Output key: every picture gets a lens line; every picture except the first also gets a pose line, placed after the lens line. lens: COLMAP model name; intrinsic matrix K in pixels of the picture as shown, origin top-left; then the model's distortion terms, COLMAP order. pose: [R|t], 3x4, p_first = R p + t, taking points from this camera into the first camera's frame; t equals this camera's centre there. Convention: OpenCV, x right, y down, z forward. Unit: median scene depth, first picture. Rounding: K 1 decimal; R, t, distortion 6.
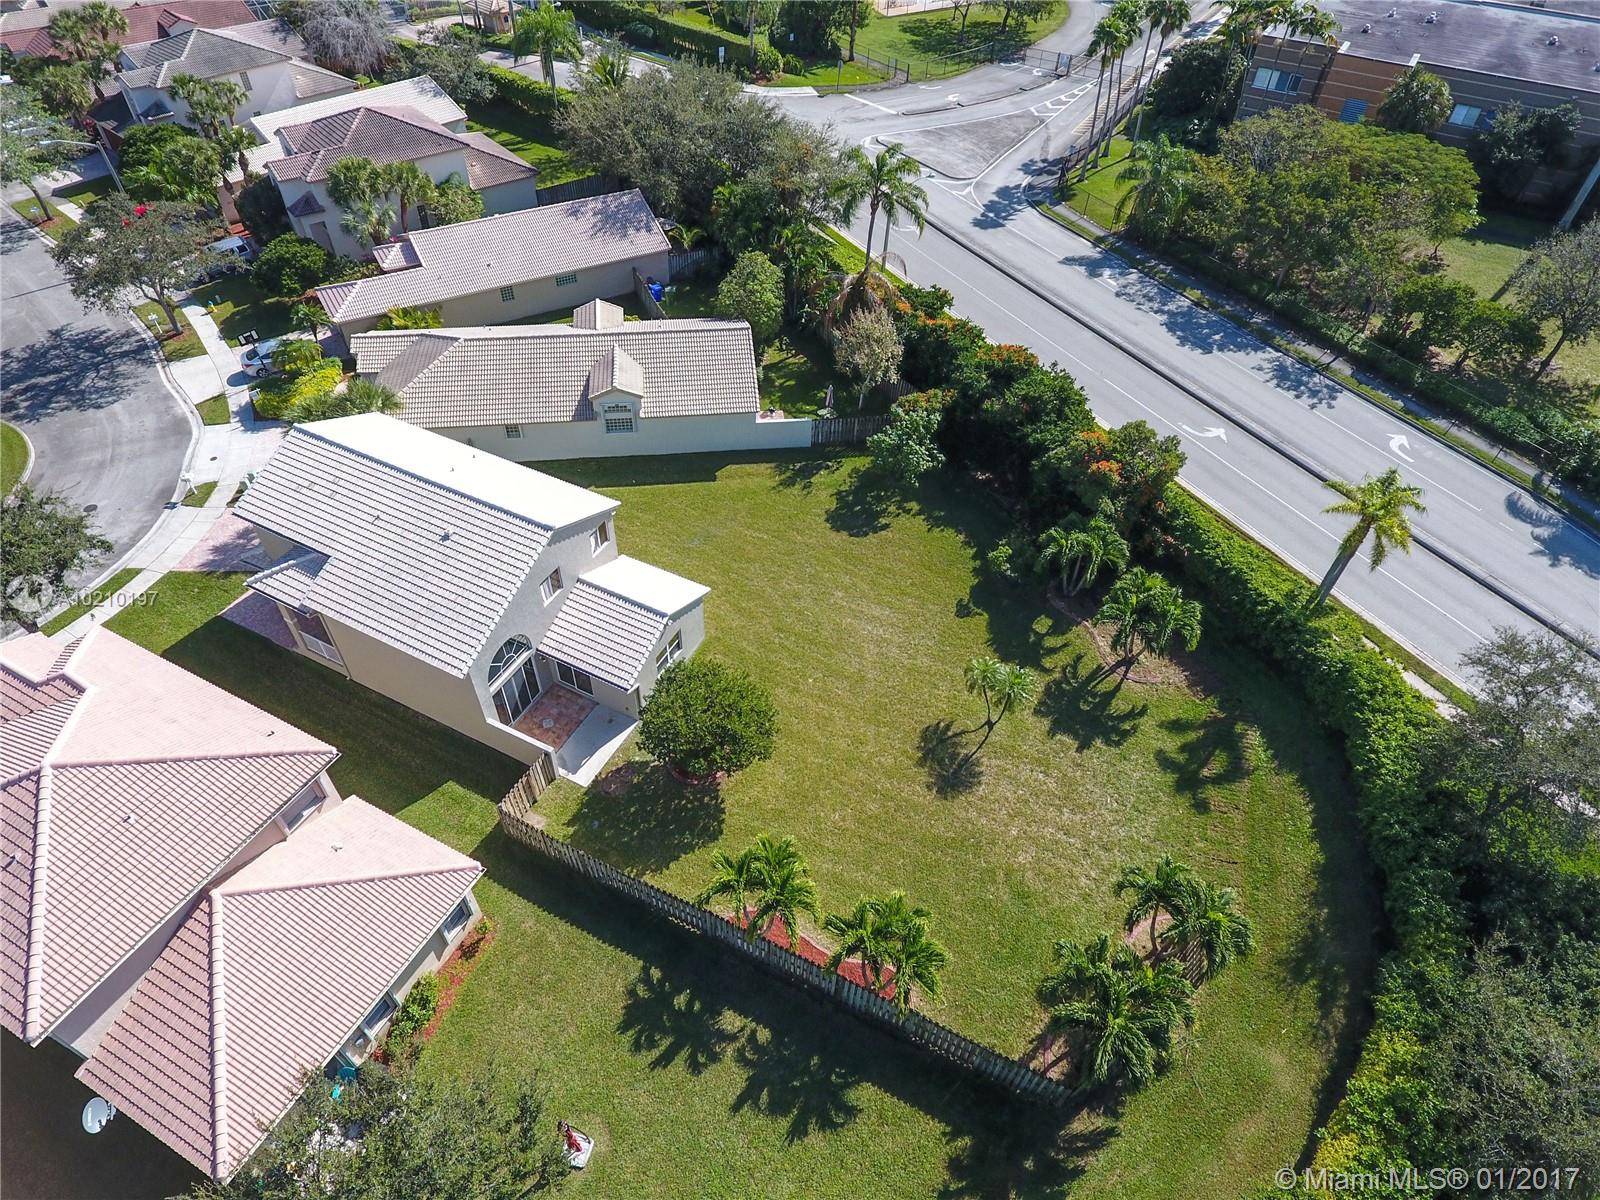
lens RADIAL K [[934.9, 0, 798.7], [0, 934.9, 608.7], [0, 0, 1]] dist [-0.003214, -0.000244]
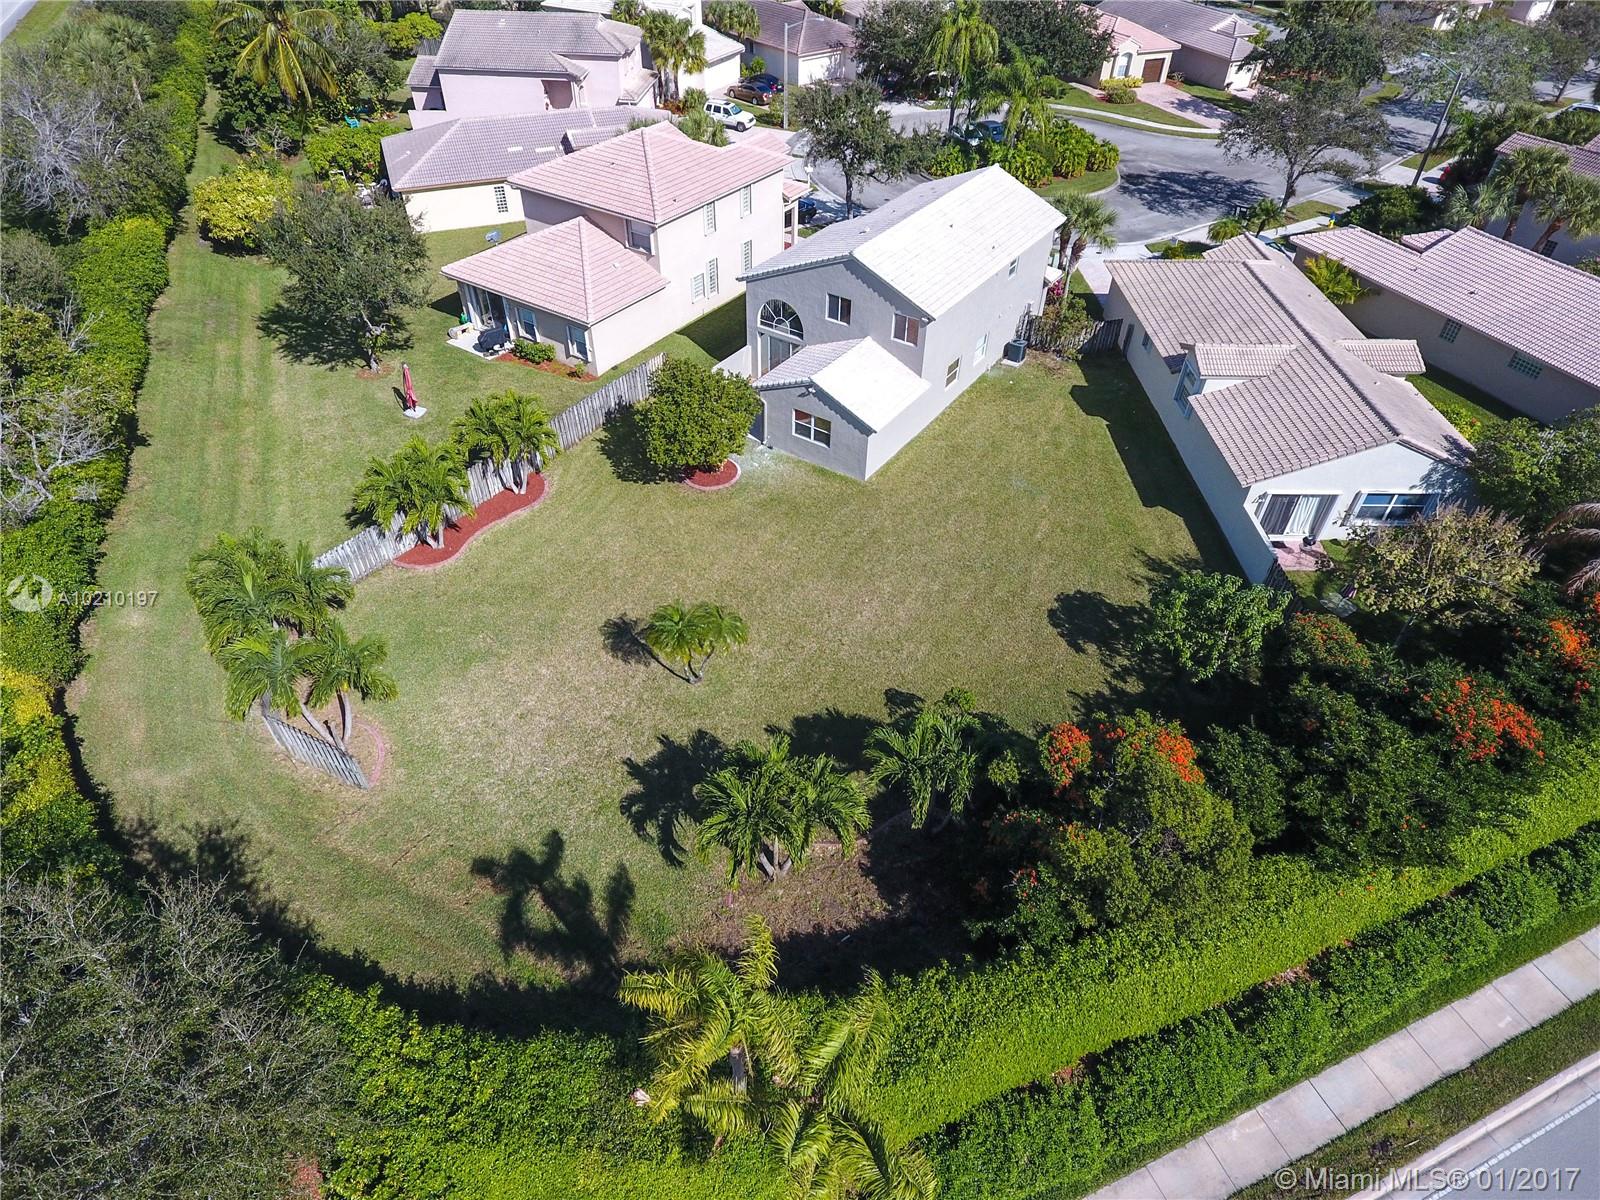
lens RADIAL K [[949.9, 0, 792.7], [0, 949.9, 604.8], [0, 0, 1]] dist [-0.002739, 0.000052]
pose [[-0.125124, 0.639812, -0.758278, 0.645620], [-0.718926, 0.468235, 0.513713, -0.320677], [0.683732, 0.609423, 0.401390, 0.597660]]
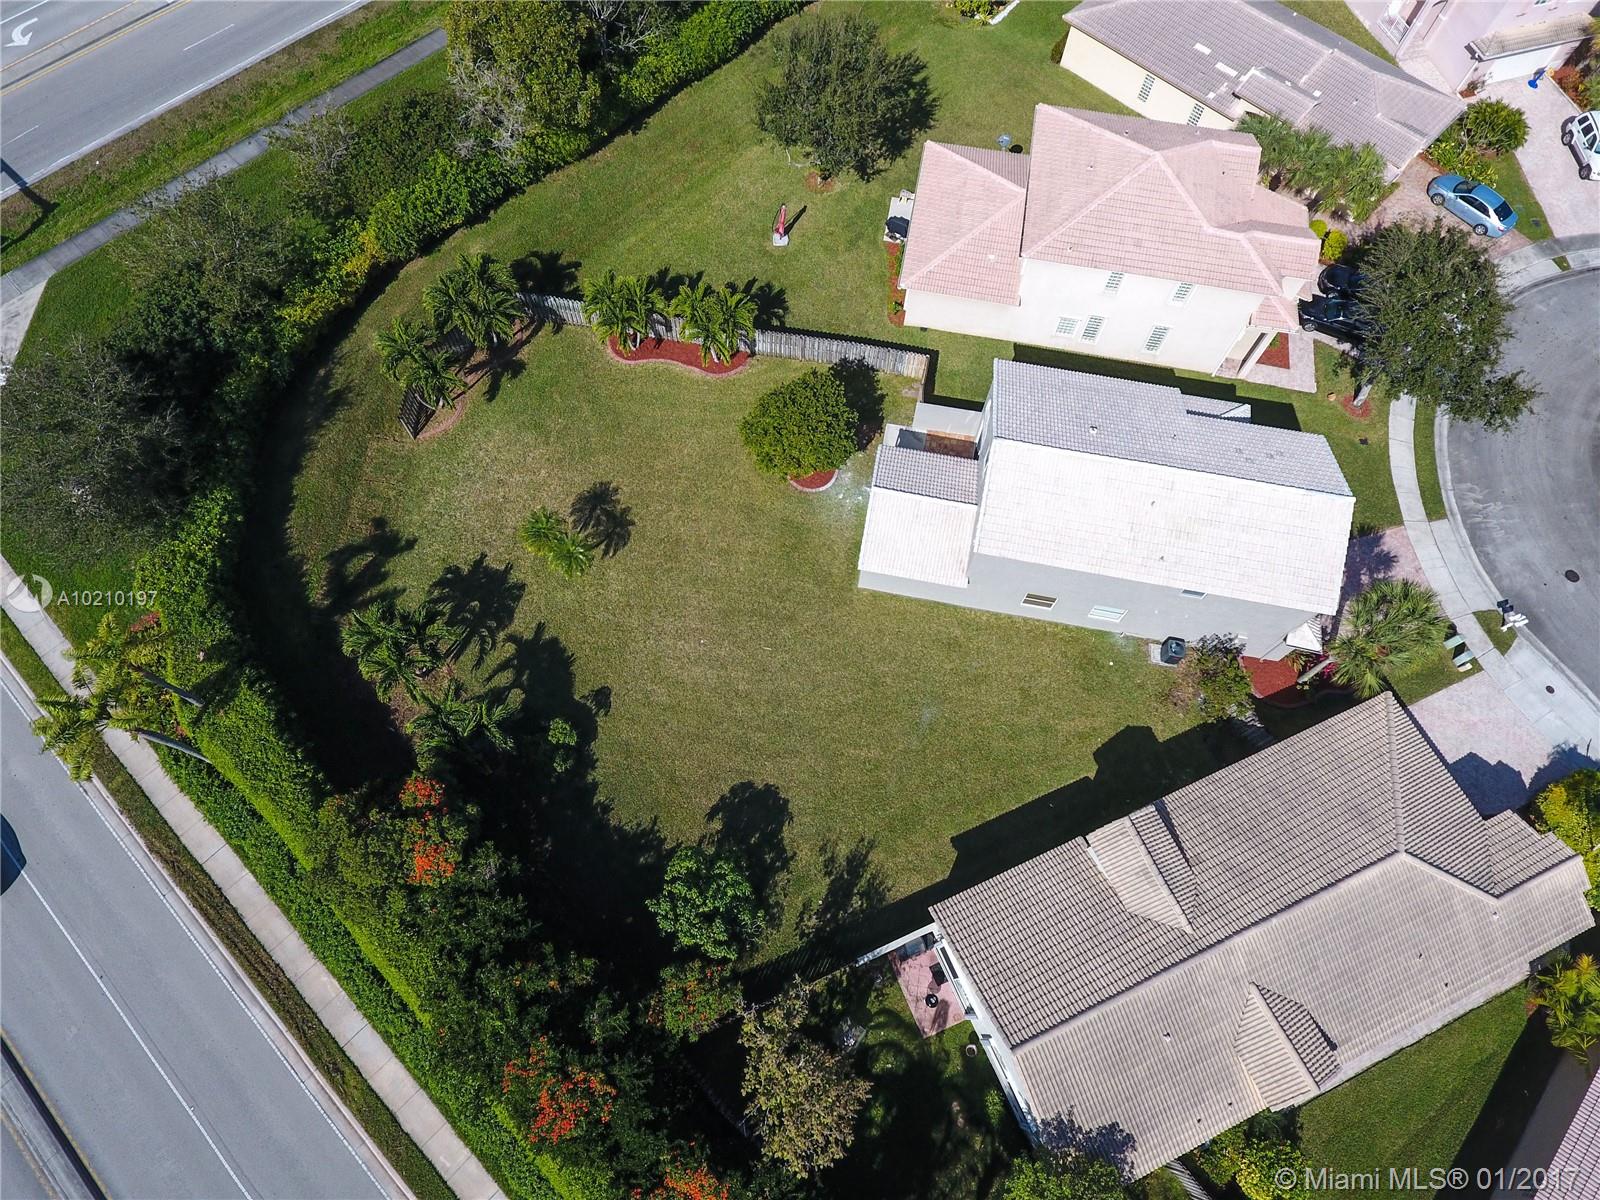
lens RADIAL K [[938.9, 0, 784.6], [0, 938.9, 595.8], [0, 0, 1]] dist [-0.003295, -0.002610]
pose [[-0.960306, 0.234160, -0.151598, 0.116328], [-0.224929, -0.328572, 0.917304, -0.801004], [0.164985, 0.914991, 0.368199, 0.581433]]
